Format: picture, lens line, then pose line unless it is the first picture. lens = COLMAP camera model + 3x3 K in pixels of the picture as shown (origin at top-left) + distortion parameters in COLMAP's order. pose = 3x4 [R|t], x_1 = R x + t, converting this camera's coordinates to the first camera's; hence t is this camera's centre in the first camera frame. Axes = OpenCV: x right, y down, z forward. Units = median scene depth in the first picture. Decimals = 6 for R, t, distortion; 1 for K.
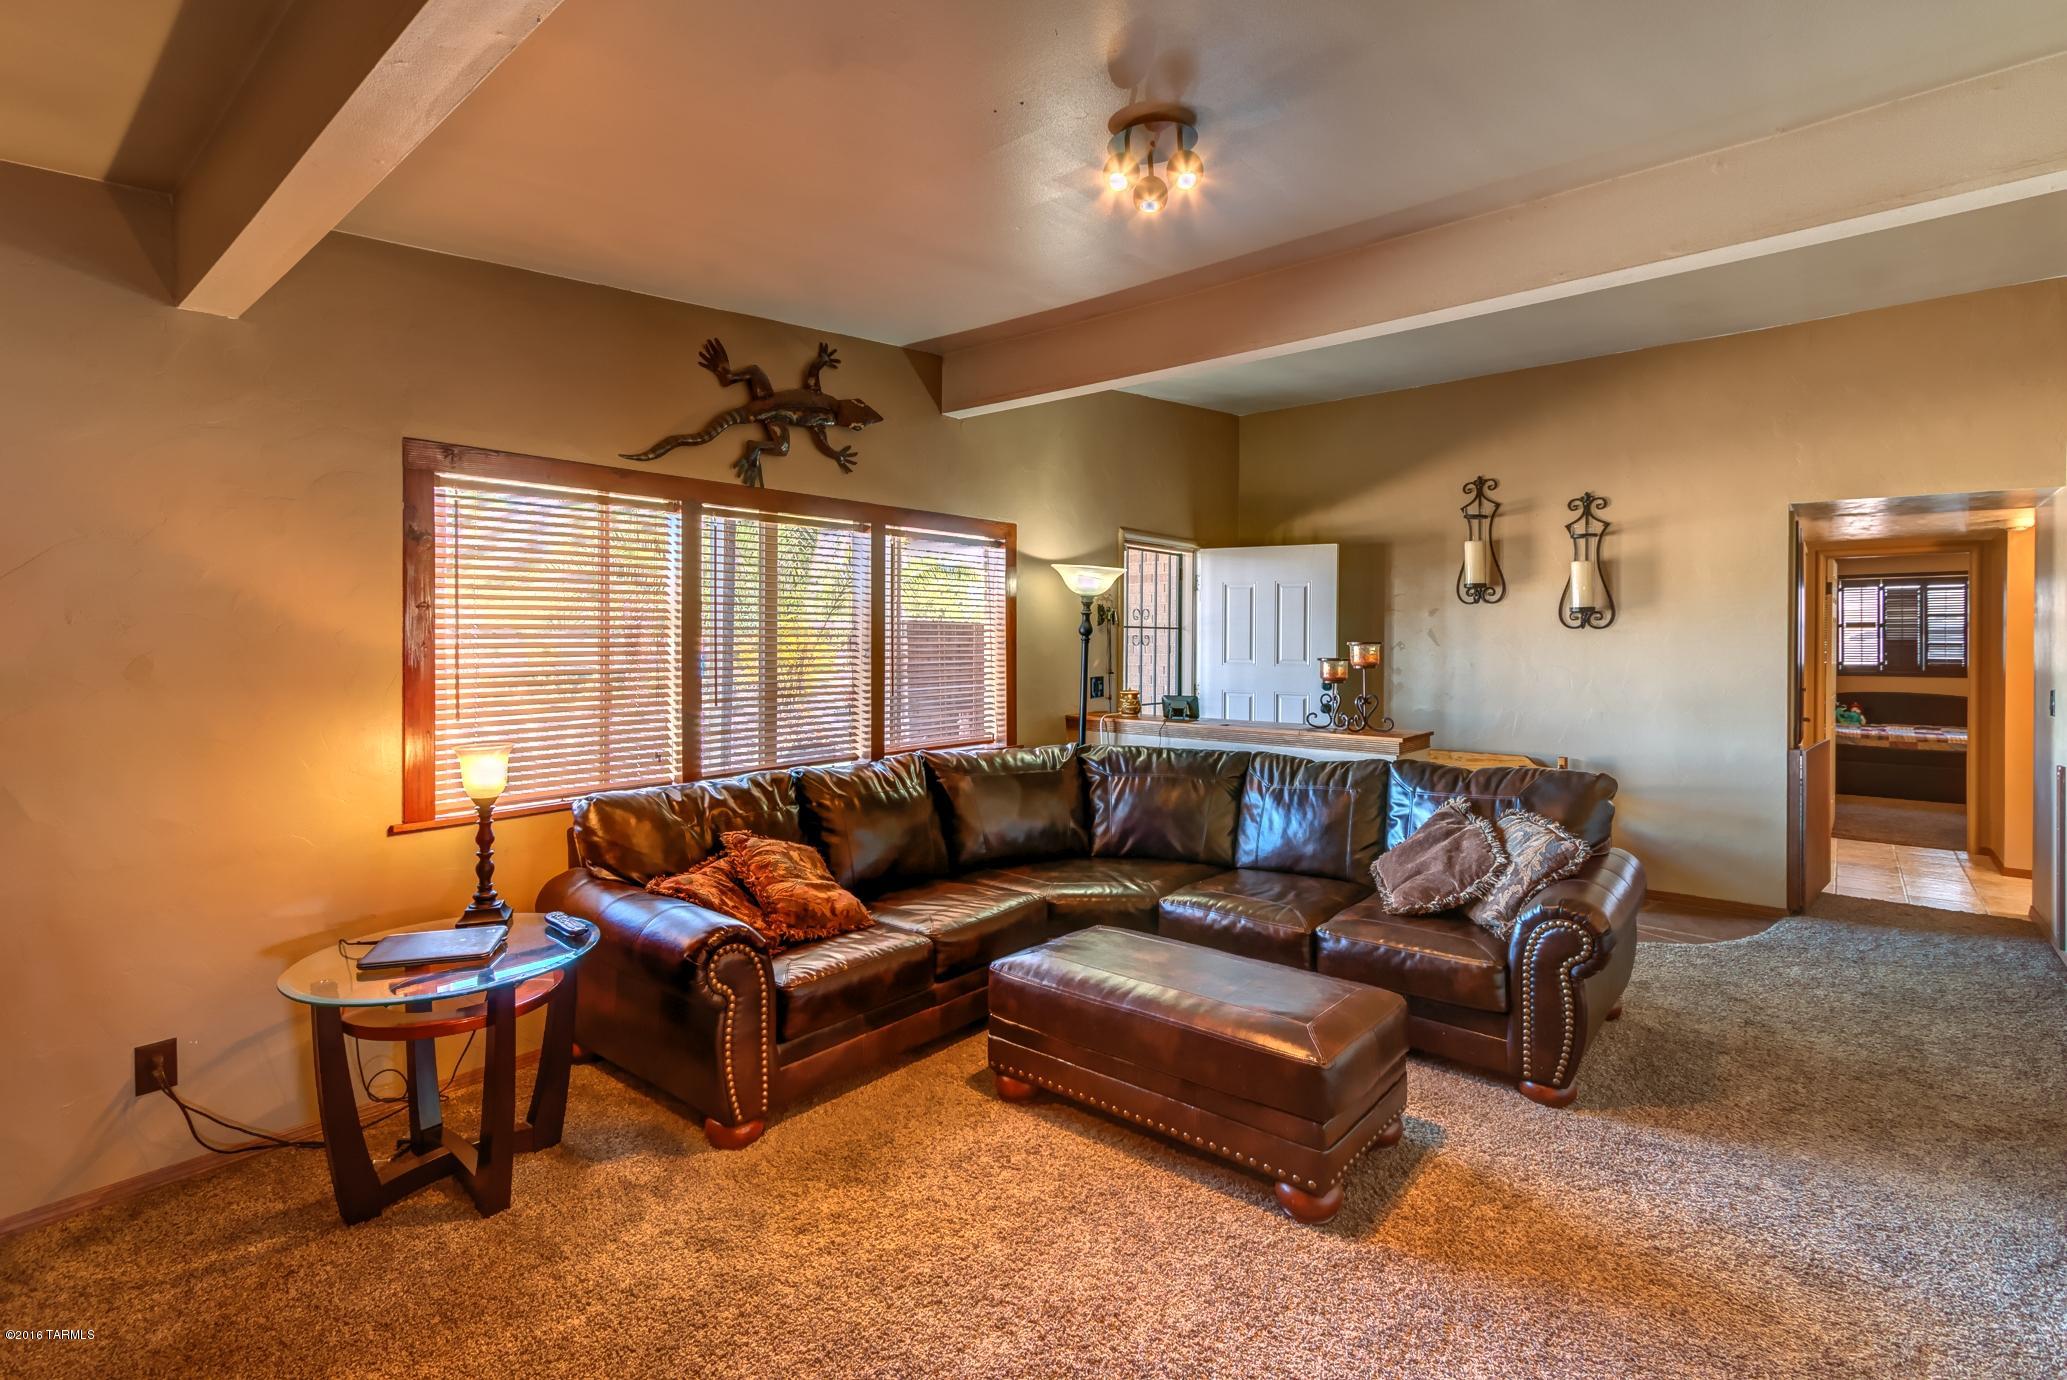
lens RADIAL K [[973.8, 0, 1028.1], [0, 973.8, 637.8], [0, 0, 1]] dist [0.017658, 0.000153]
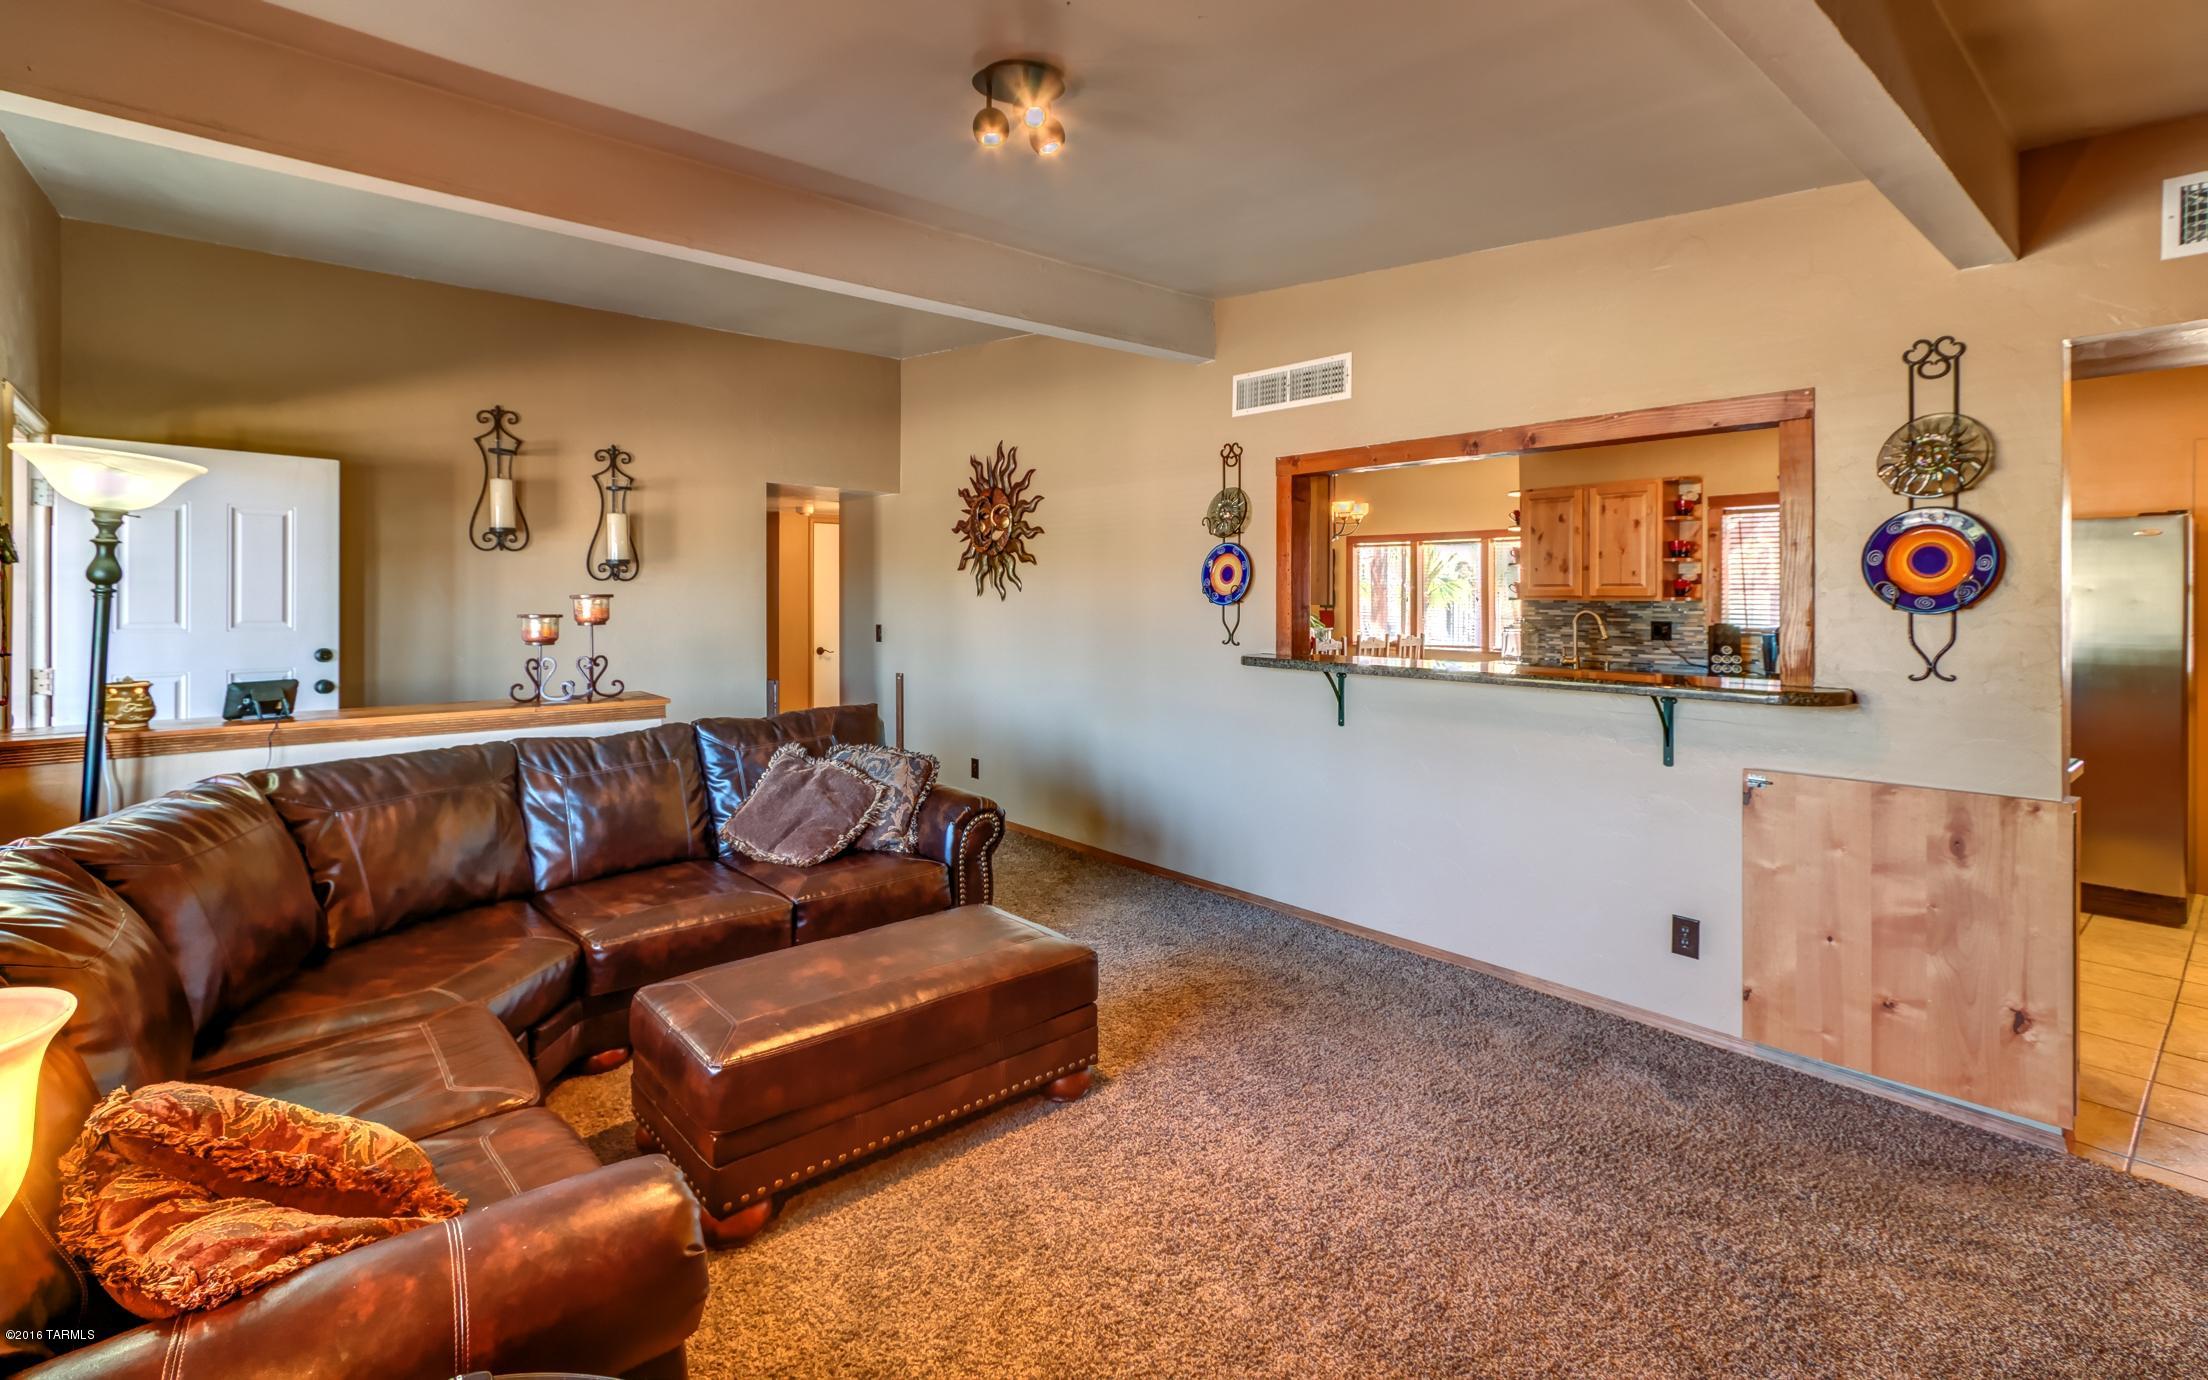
lens RADIAL K [[1017.5, 0, 1112.2], [0, 1017.5, 587.9], [0, 0, 1]] dist [0.013142, 0.000194]
pose [[0.135436, 0.003339, 0.990781, -0.418139], [-0.004618, 0.999986, -0.002739, -0.001685], [-0.990775, -0.004204, 0.135449, 0.367630]]
